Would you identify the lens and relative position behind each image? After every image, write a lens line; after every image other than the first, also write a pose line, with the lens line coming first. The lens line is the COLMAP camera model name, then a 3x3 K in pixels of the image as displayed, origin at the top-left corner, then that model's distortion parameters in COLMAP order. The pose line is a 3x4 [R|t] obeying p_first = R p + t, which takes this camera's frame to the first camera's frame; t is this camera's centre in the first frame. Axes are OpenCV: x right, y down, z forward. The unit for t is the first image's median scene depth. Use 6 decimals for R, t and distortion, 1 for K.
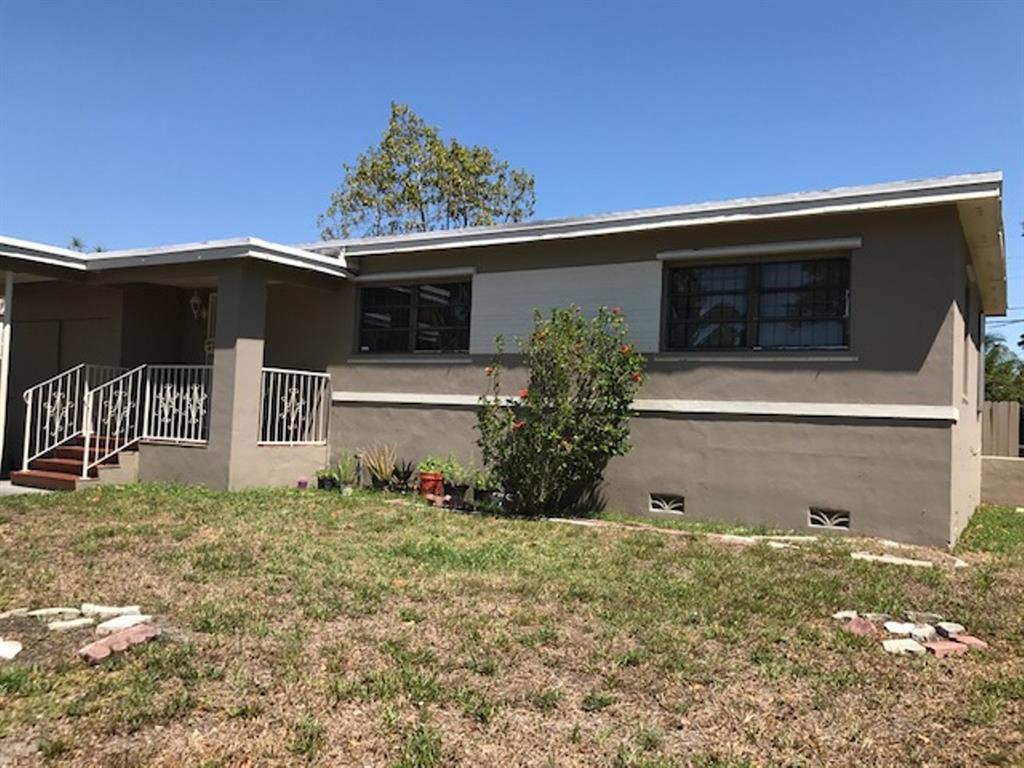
lens RADIAL K [[826.7, 0, 512.0], [0, 826.7, 384.0], [0, 0, 1]] dist [0.056053, -0.079575]
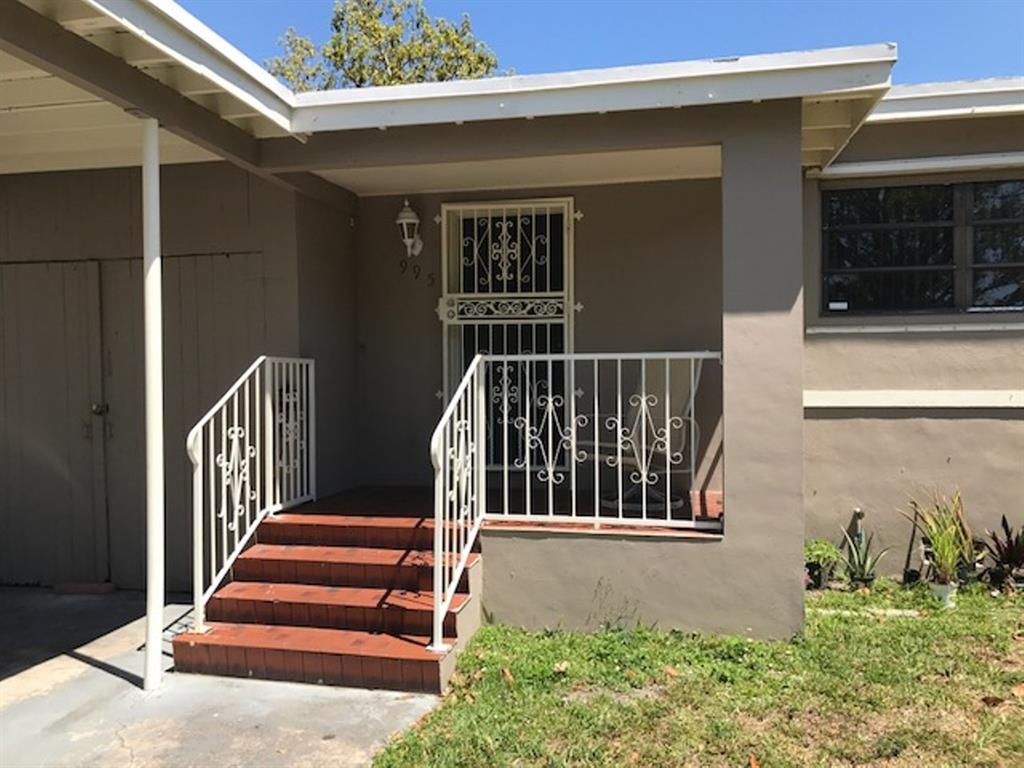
lens RADIAL K [[826.7, 0, 512.0], [0, 826.7, 384.0], [0, 0, 1]] dist [0.056053, -0.079575]
pose [[0.948762, -0.049576, 0.312079, -0.564905], [0.032795, 0.997731, 0.058796, -0.032715], [-0.314286, -0.045549, 0.948235, 0.583073]]
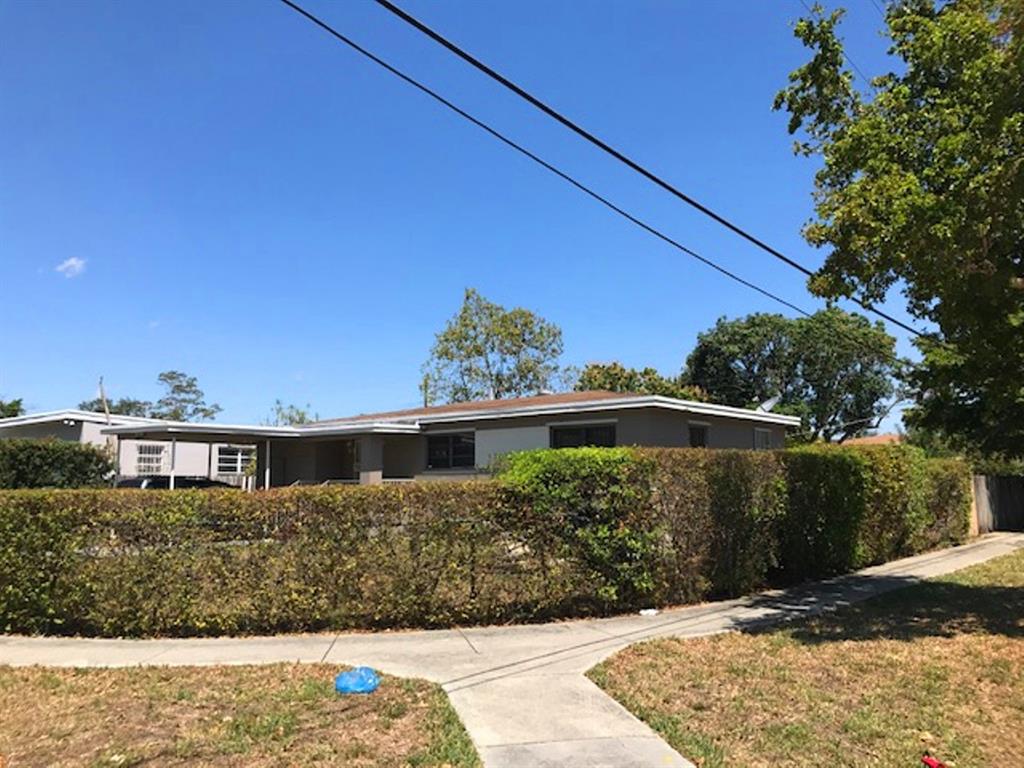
lens RADIAL K [[834.1, 0, 521.1], [0, 834.1, 386.1], [0, 0, 1]] dist [0.033869, -0.097834]
pose [[0.987431, -0.065013, -0.144058, 0.366909], [0.053142, 0.994981, -0.084782, -0.056452], [0.148847, 0.076060, 0.985931, -1.050844]]
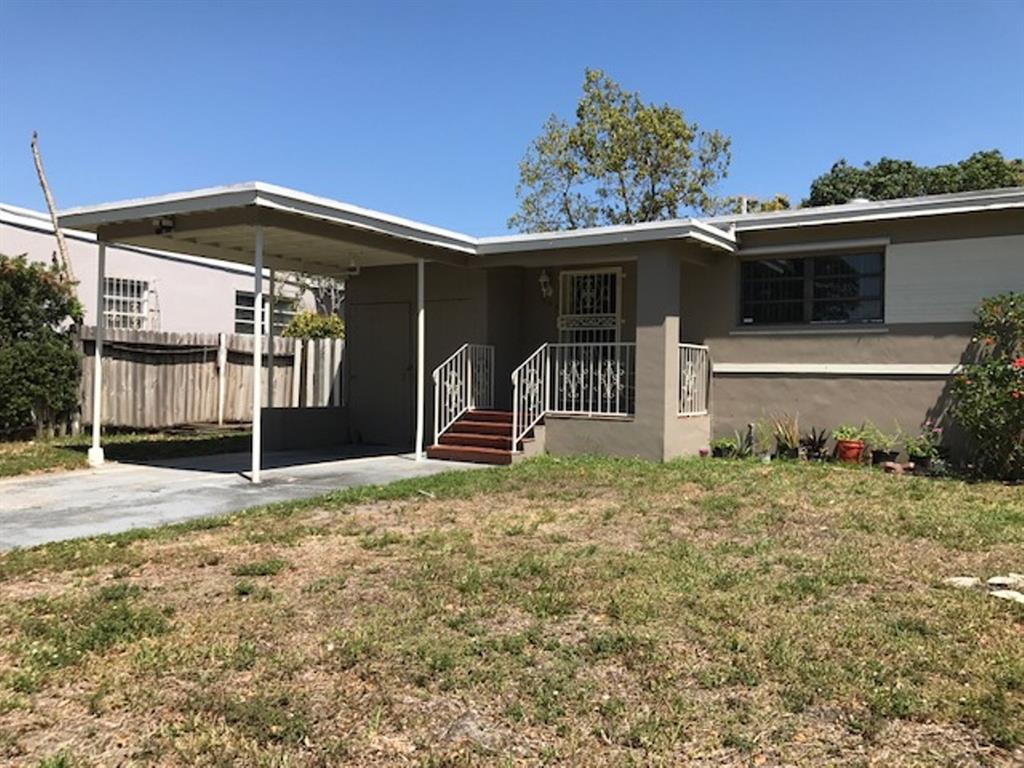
lens RADIAL K [[826.7, 0, 512.0], [0, 826.7, 384.0], [0, 0, 1]] dist [0.056053, -0.079575]
pose [[0.998369, -0.025432, -0.051106, -0.434442], [0.027854, 0.998495, 0.047247, -0.022143], [0.049827, -0.048594, 0.997575, -0.047649]]
